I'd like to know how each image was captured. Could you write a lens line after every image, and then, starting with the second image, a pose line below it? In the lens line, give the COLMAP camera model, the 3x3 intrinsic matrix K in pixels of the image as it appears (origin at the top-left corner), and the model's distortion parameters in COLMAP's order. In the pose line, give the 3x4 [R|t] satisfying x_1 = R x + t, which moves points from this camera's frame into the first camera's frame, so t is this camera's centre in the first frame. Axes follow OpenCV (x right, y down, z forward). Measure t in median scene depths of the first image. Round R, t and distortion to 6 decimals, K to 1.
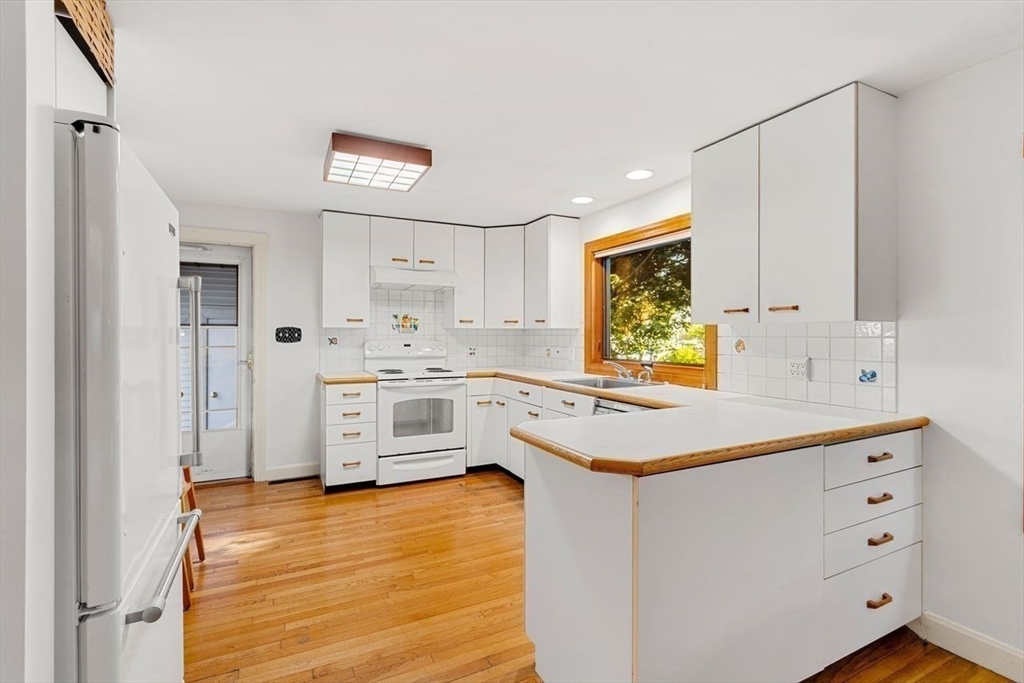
lens RADIAL K [[474.2, 0, 514.4], [0, 474.2, 336.4], [0, 0, 1]] dist [0.002980, 0.004613]
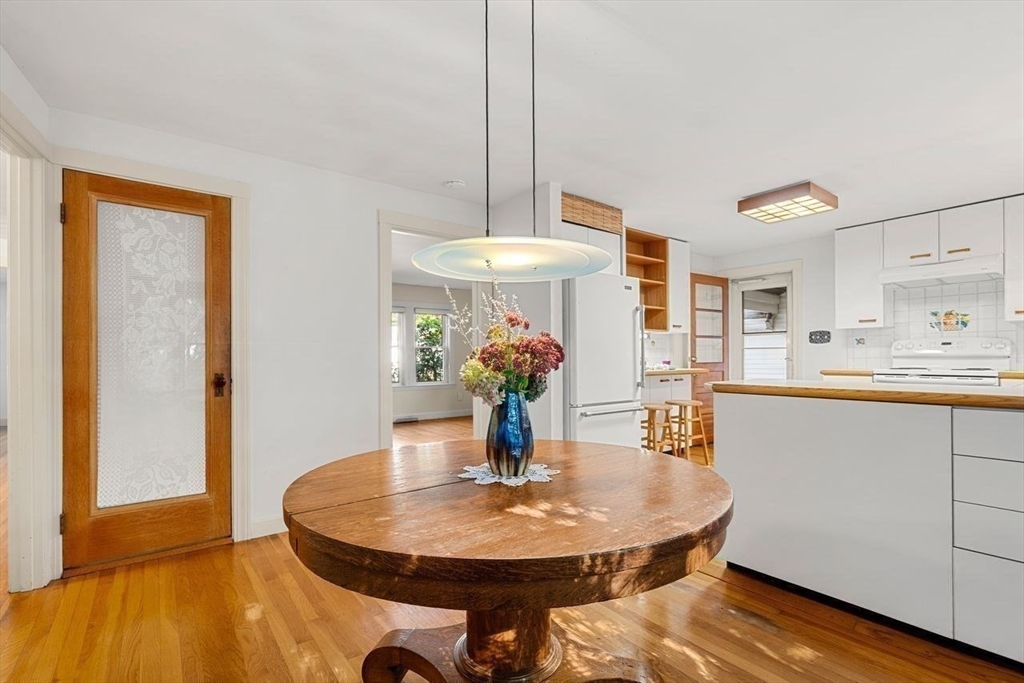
lens RADIAL K [[474.2, 0, 511.4], [0, 474.2, 360.0], [0, 0, 1]] dist [0.002980, 0.004613]
pose [[0.197155, 0.002646, -0.980369, 0.585985], [0.001190, 0.999995, 0.002938, 0.052684], [0.980372, -0.001746, 0.197151, -0.027151]]
